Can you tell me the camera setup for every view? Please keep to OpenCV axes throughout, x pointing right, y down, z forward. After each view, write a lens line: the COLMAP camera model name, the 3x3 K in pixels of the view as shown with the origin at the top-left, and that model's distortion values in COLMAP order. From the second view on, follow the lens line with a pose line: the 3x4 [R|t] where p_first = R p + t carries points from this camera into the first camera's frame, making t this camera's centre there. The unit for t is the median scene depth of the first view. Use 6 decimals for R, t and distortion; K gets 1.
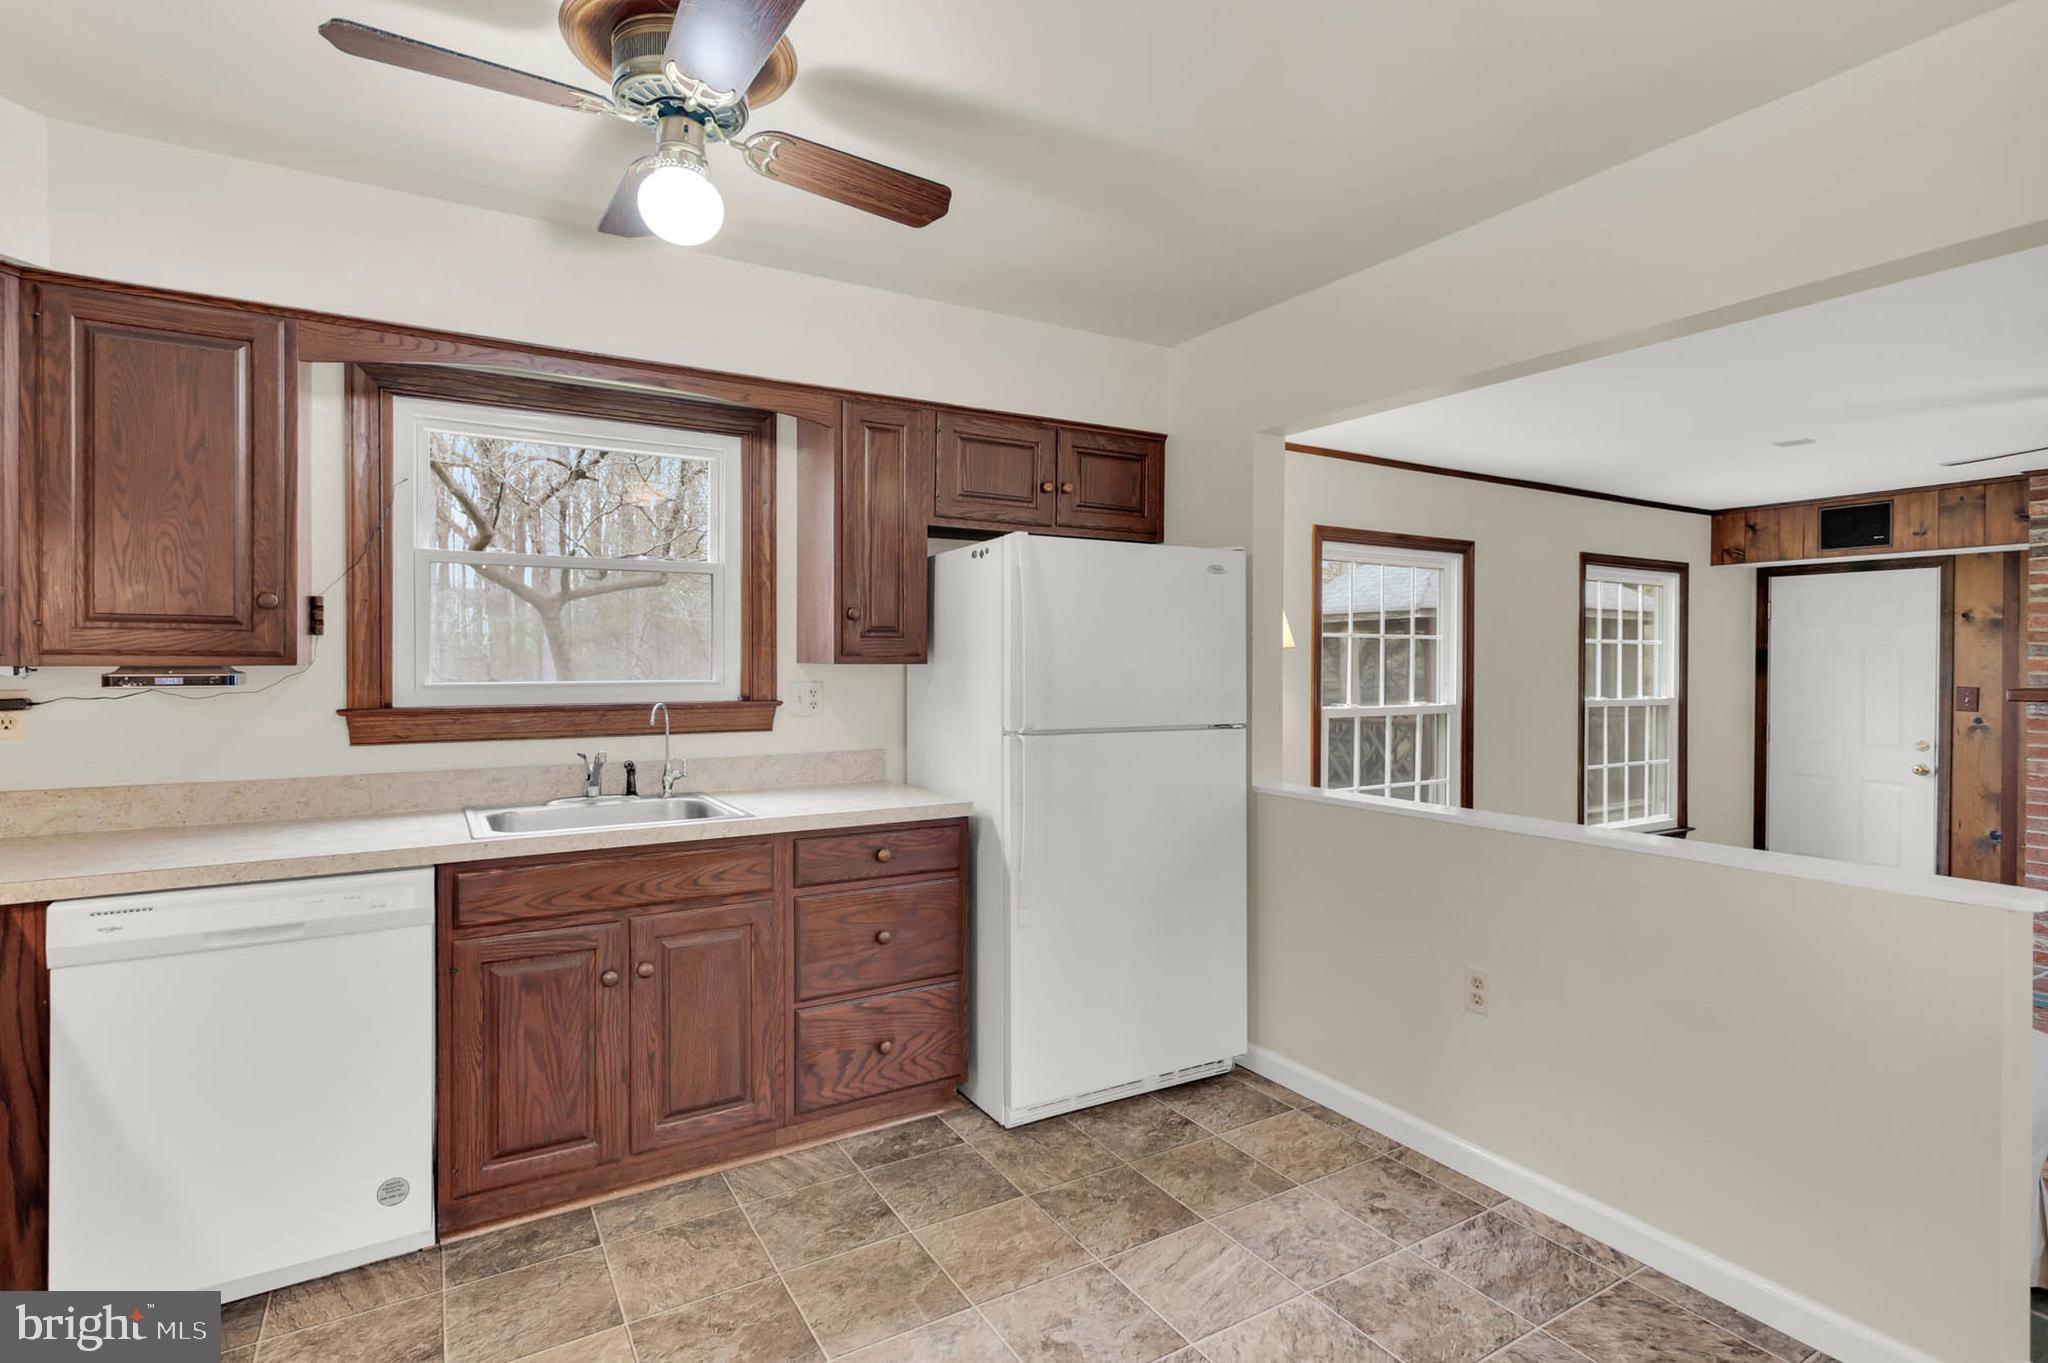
lens RADIAL K [[997.1, 0, 1020.3], [0, 997.1, 668.7], [0, 0, 1]] dist [0.005536, 0.000471]
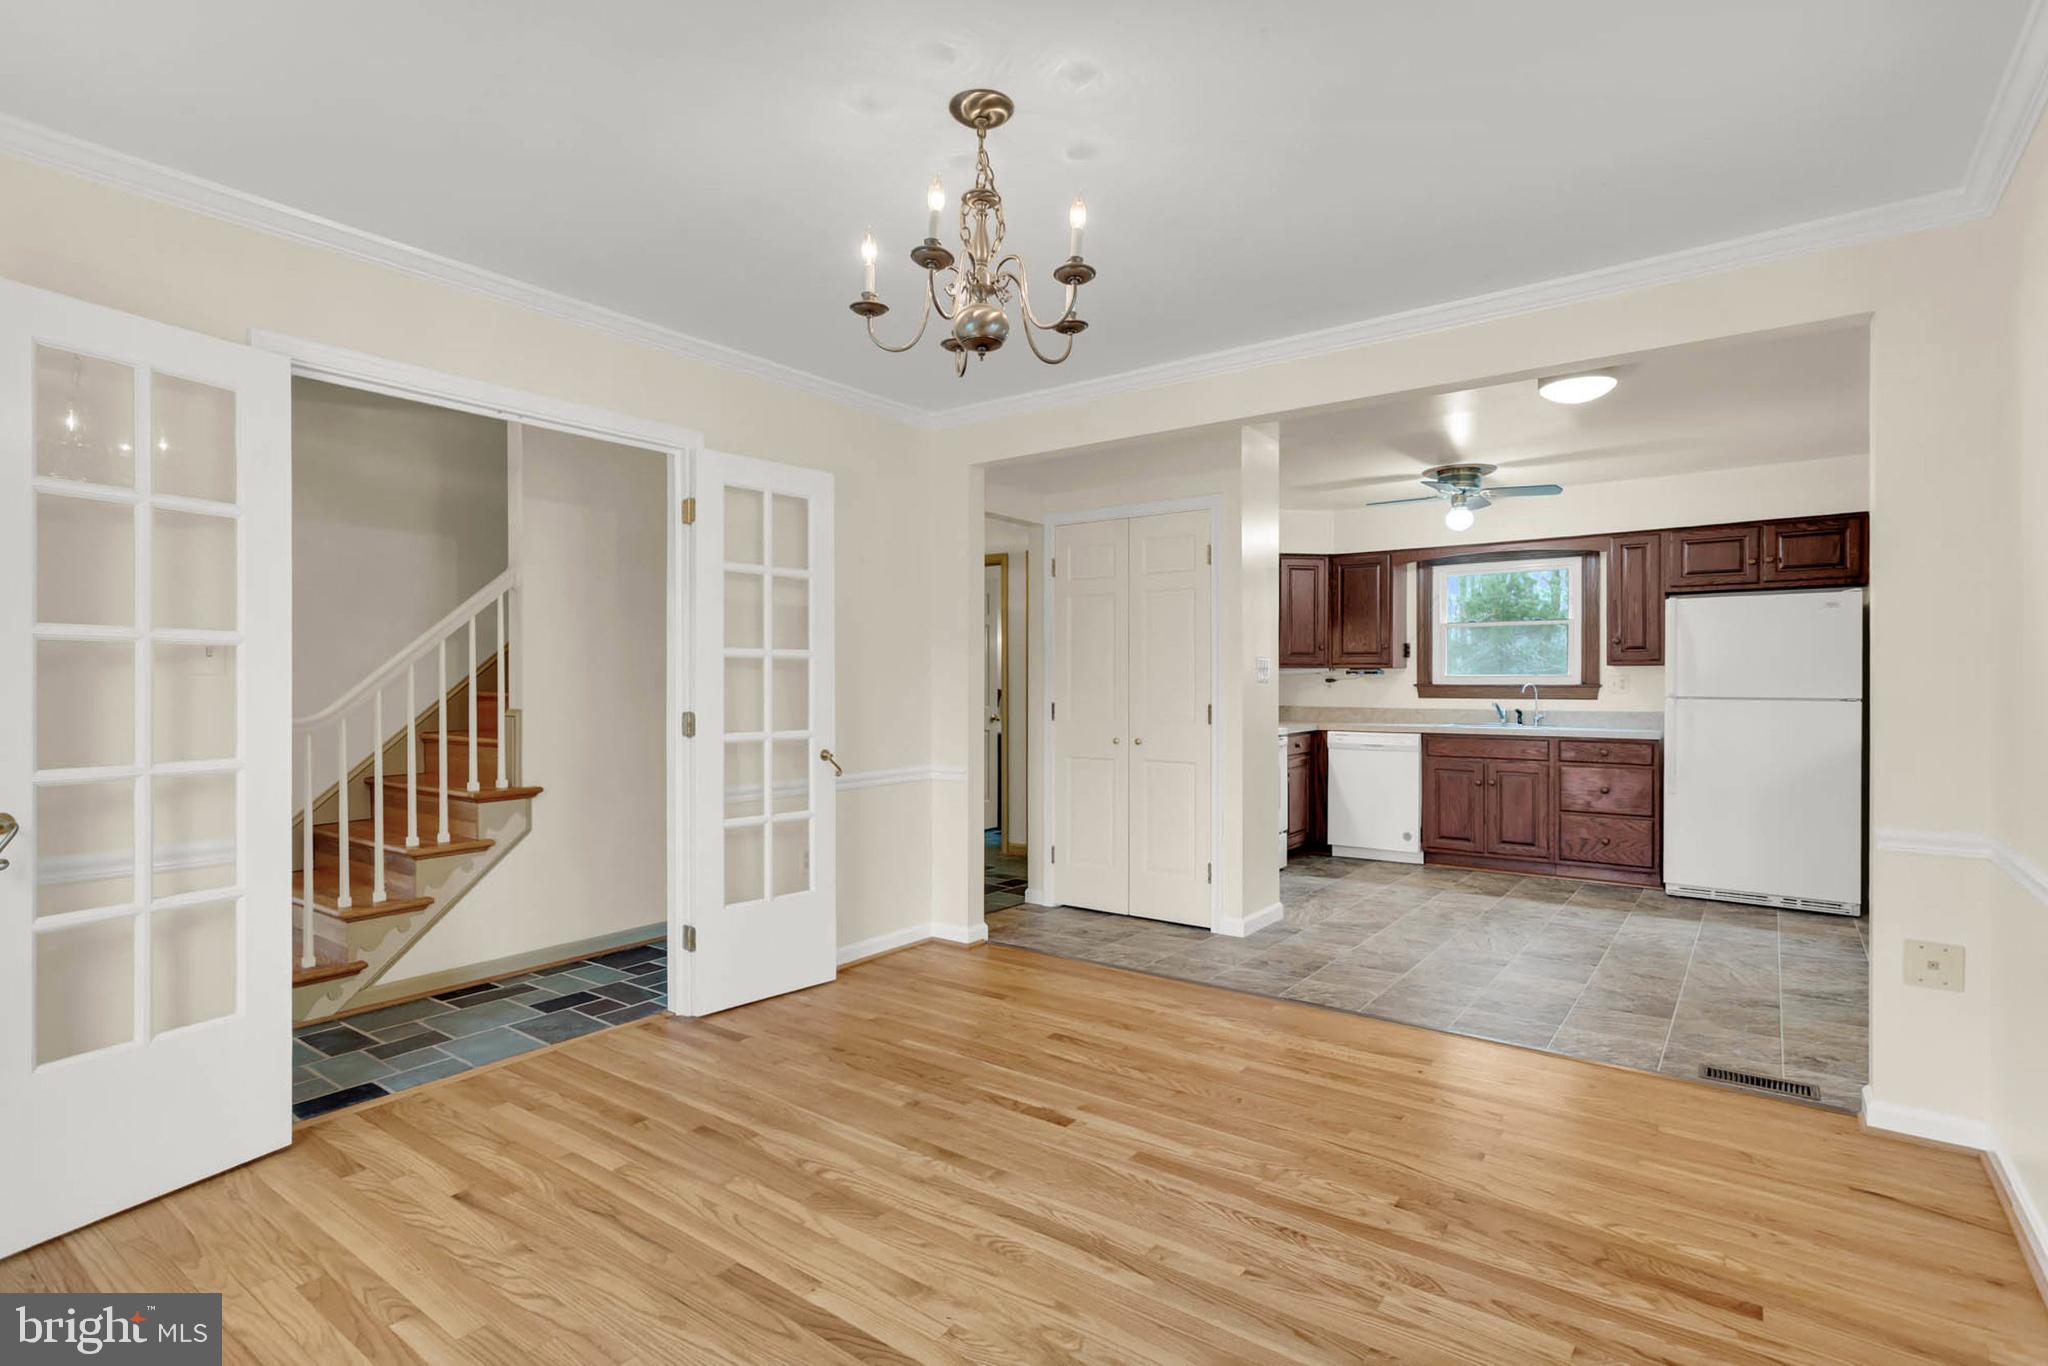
lens RADIAL K [[997.1, 0, 1020.3], [0, 997.1, 670.2], [0, 0, 1]] dist [0.005536, 0.000471]
pose [[0.371154, -0.012712, -0.928484, 1.446639], [-0.006829, 0.999842, -0.016419, 0.053622], [0.928546, 0.012435, 0.371009, -1.013656]]
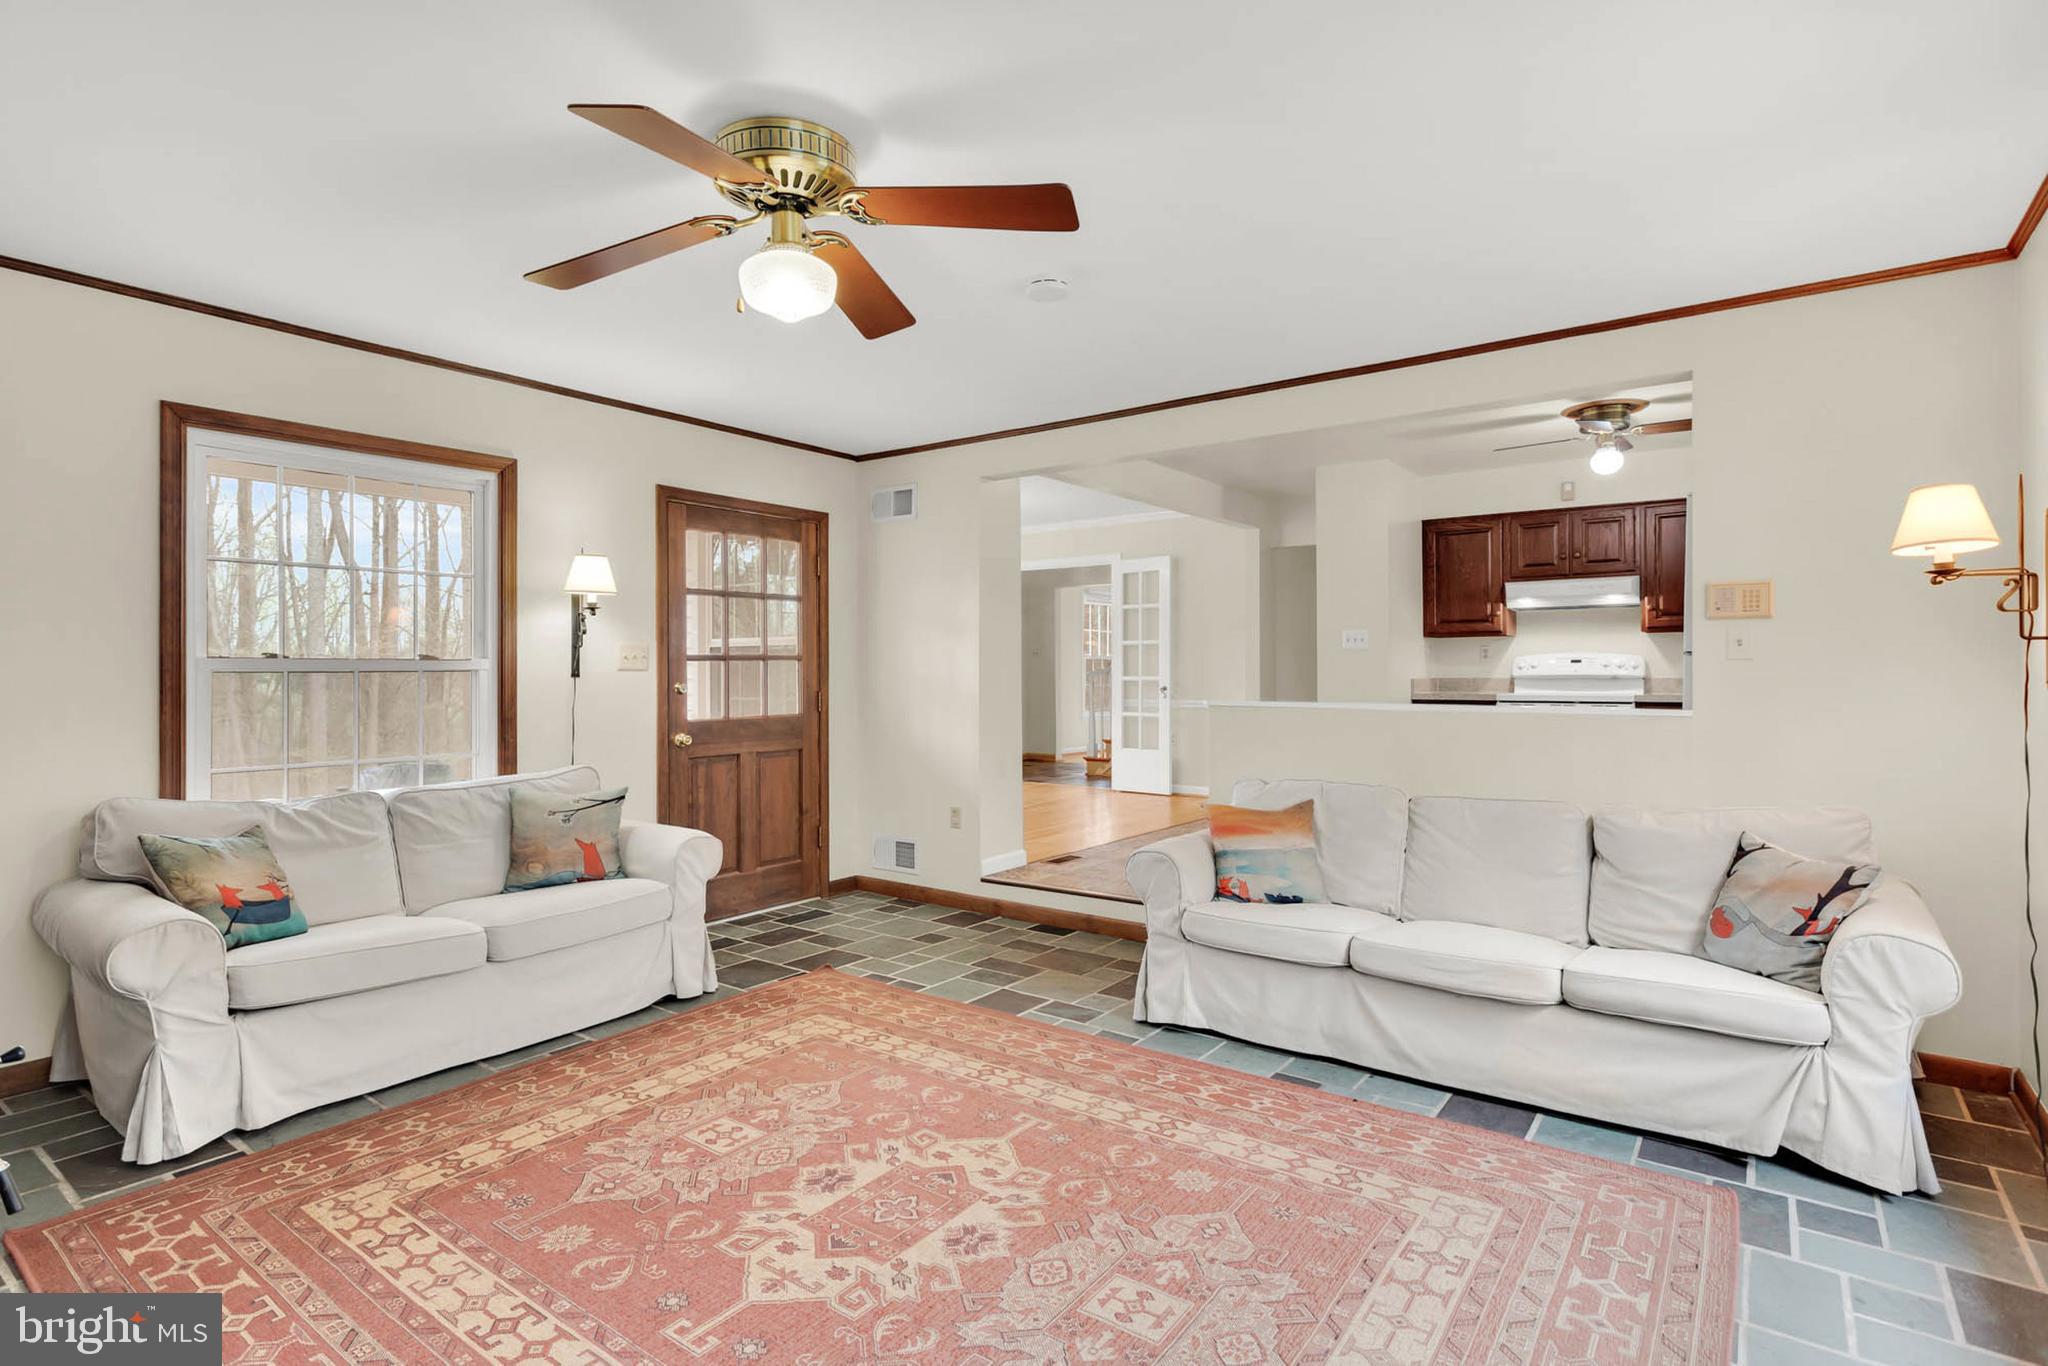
lens RADIAL K [[997.1, 0, 1020.3], [0, 997.1, 670.2], [0, 0, 1]] dist [0.005536, 0.000471]
pose [[-0.929824, -0.003872, -0.367985, 1.542551], [-0.005843, 0.999974, 0.004242, 0.088898], [0.367959, 0.006095, -0.929822, 2.073978]]
